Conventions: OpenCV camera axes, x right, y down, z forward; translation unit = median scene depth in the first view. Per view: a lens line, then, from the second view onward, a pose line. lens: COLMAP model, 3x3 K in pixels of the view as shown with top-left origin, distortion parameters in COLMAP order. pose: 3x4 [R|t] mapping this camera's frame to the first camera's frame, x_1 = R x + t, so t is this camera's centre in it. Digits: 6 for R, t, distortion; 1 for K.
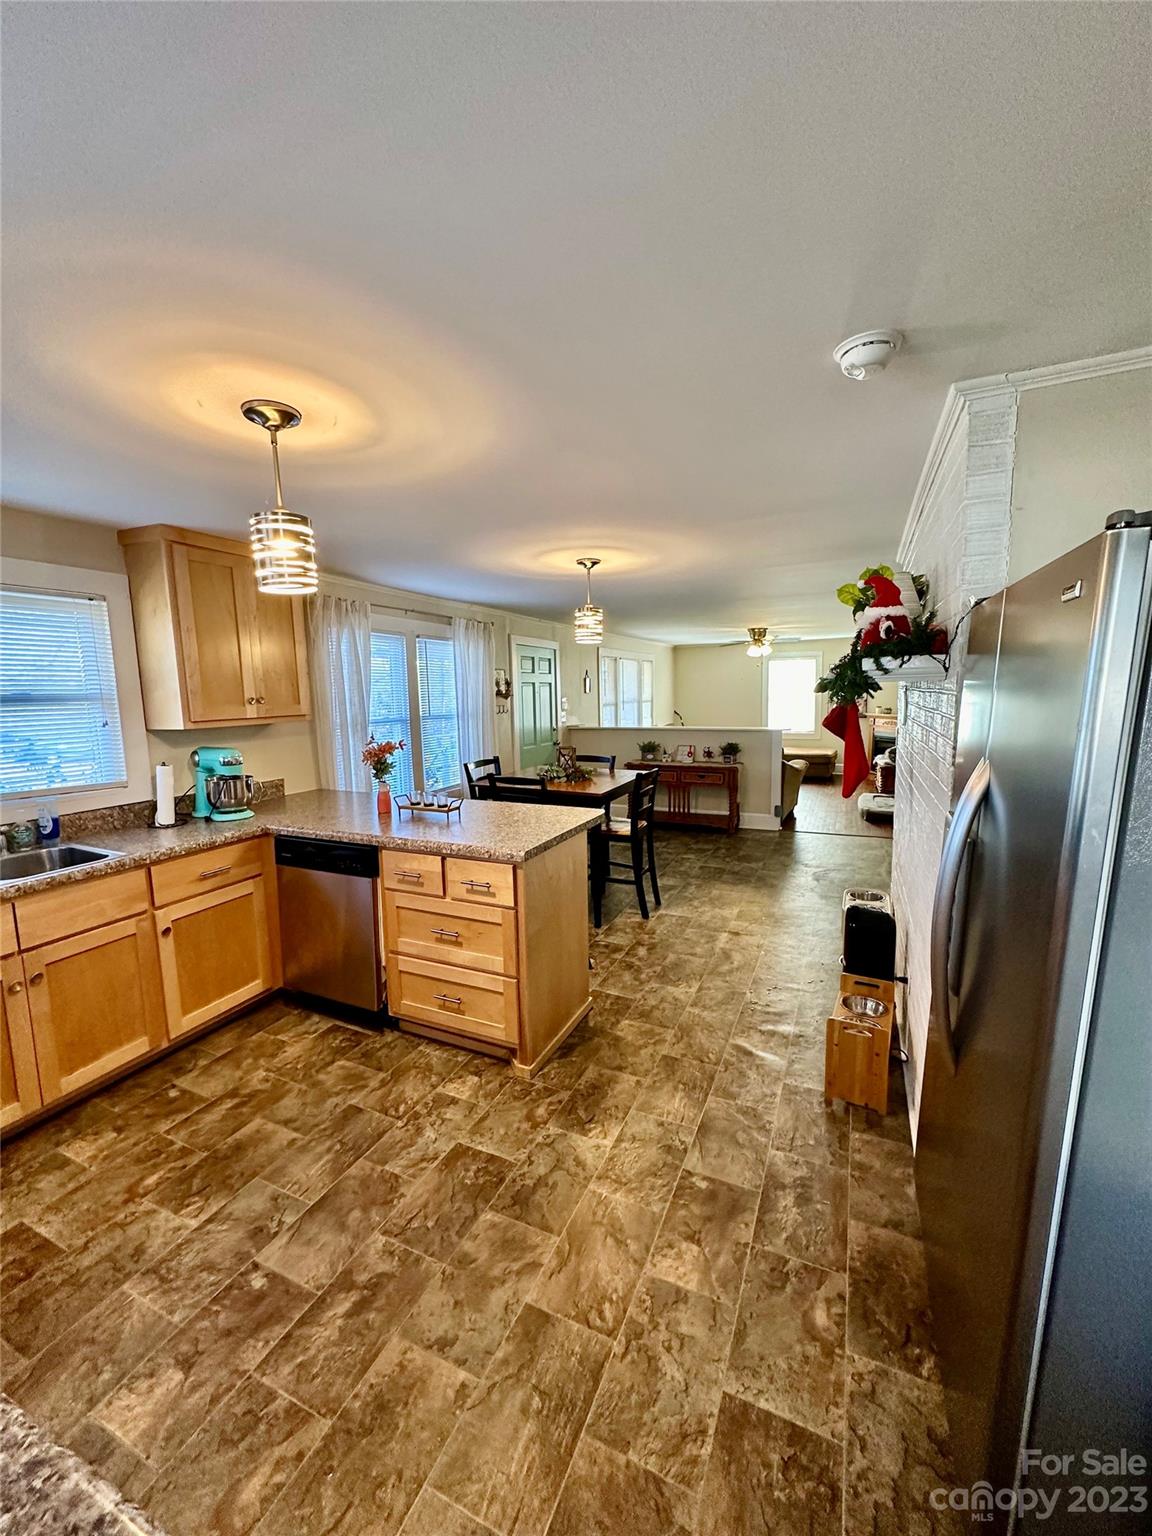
lens RADIAL K [[612.4, 0, 577.5], [0, 612.4, 768.5], [0, 0, 1]] dist [-0.000976, 0.000238]
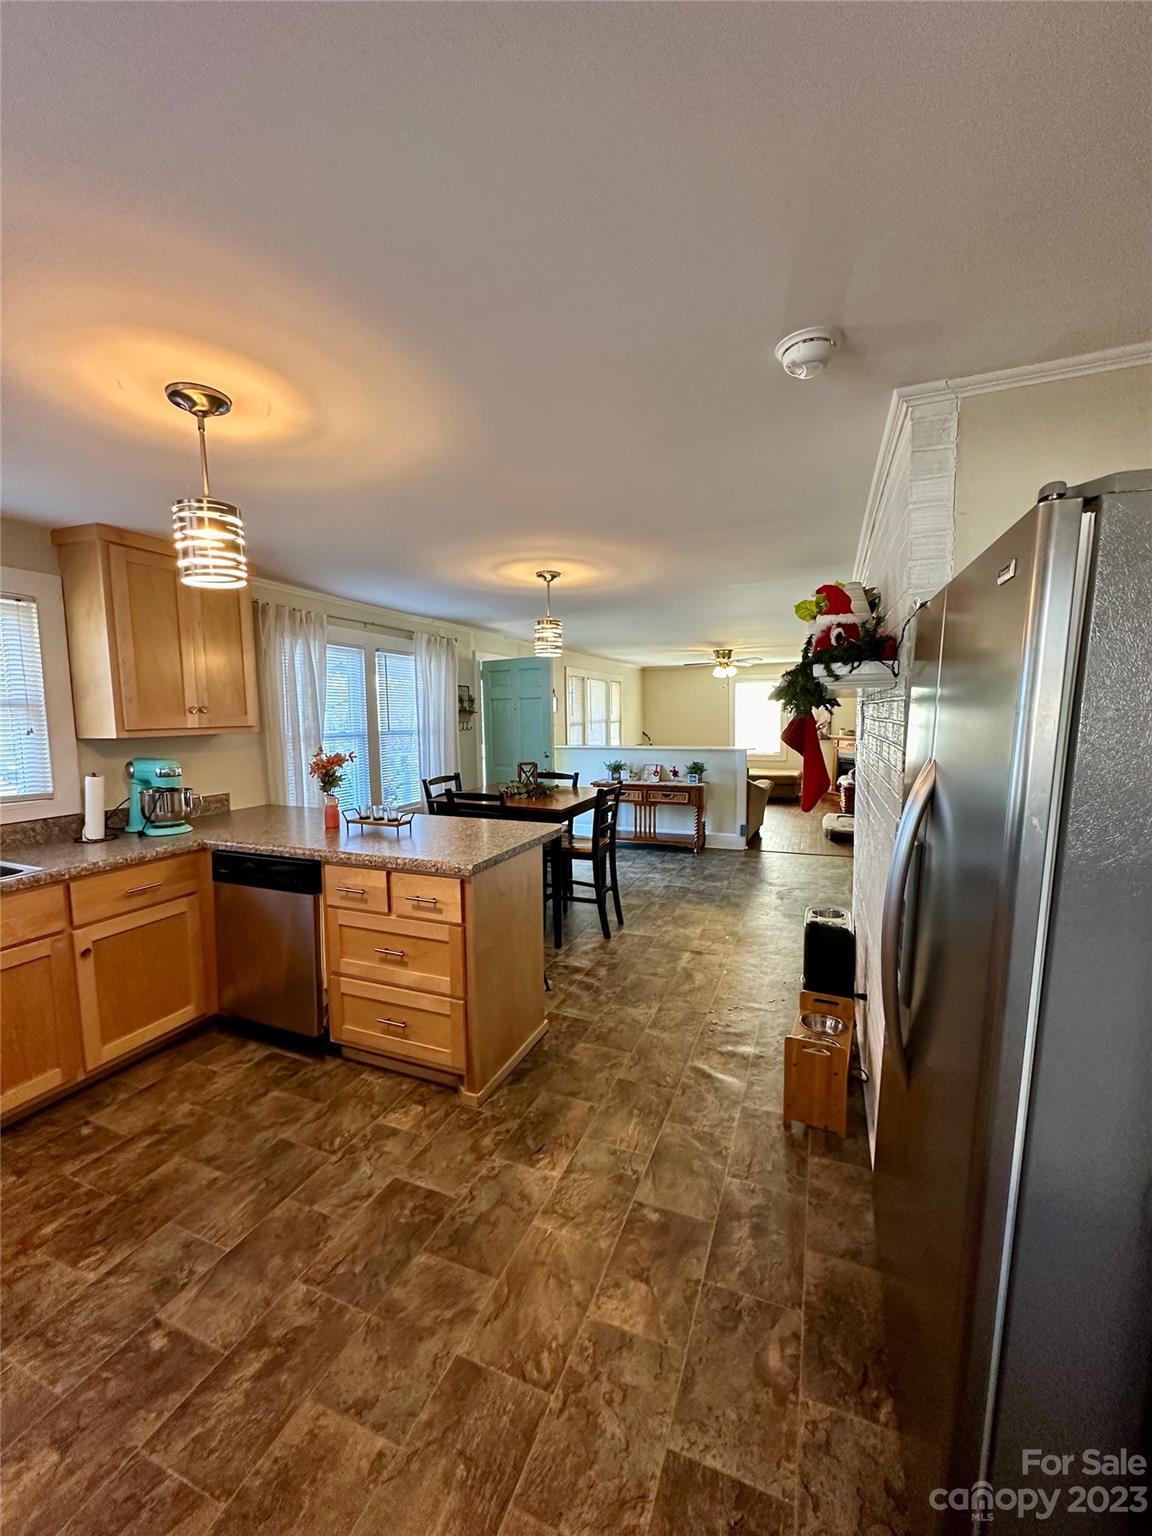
lens RADIAL K [[612.4, 0, 577.2], [0, 612.4, 767.9], [0, 0, 1]] dist [-0.000976, 0.000238]
pose [[0.998991, 0.004763, 0.044667, 0.040333], [-0.003032, 0.999245, -0.038723, 0.024870], [-0.044817, 0.038548, 0.998251, 0.036594]]
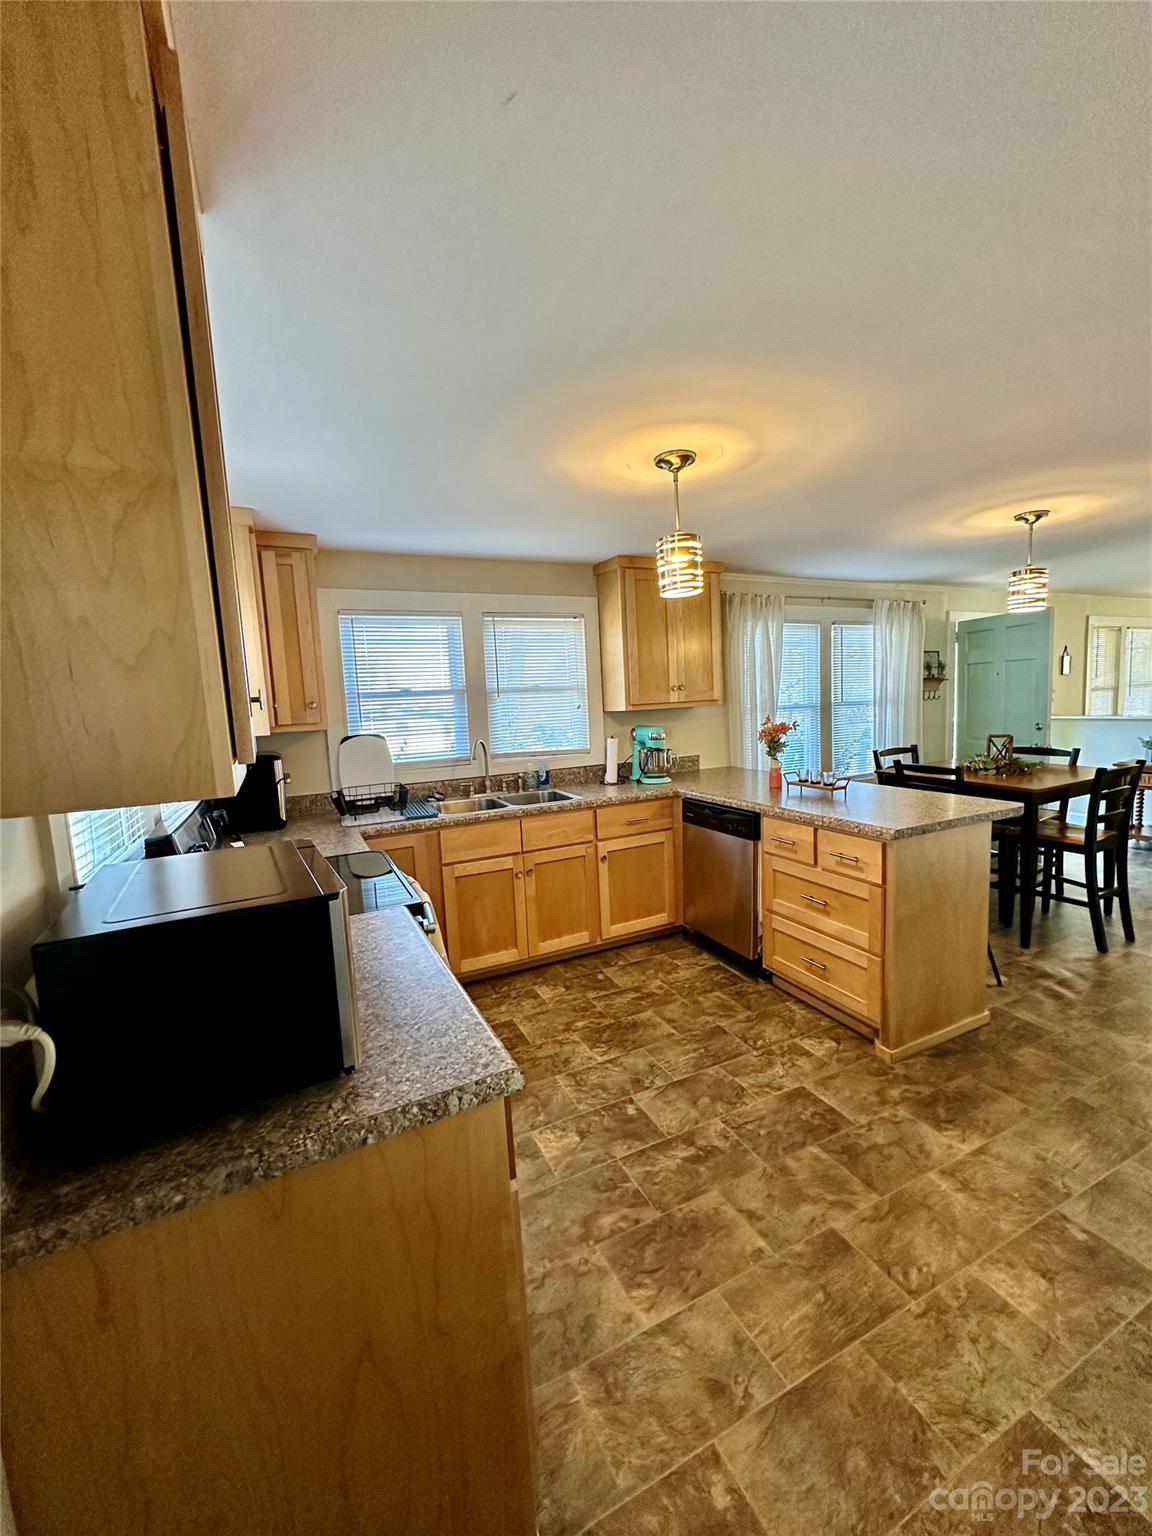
lens RADIAL K [[612.4, 0, 575.9], [0, 612.4, 767.8], [0, 0, 1]] dist [-0.000976, 0.000238]
pose [[0.769064, 0.055812, -0.636730, 0.170054], [-0.050688, 0.998369, 0.026288, 0.043417], [0.637159, 0.012058, 0.770638, -0.108902]]
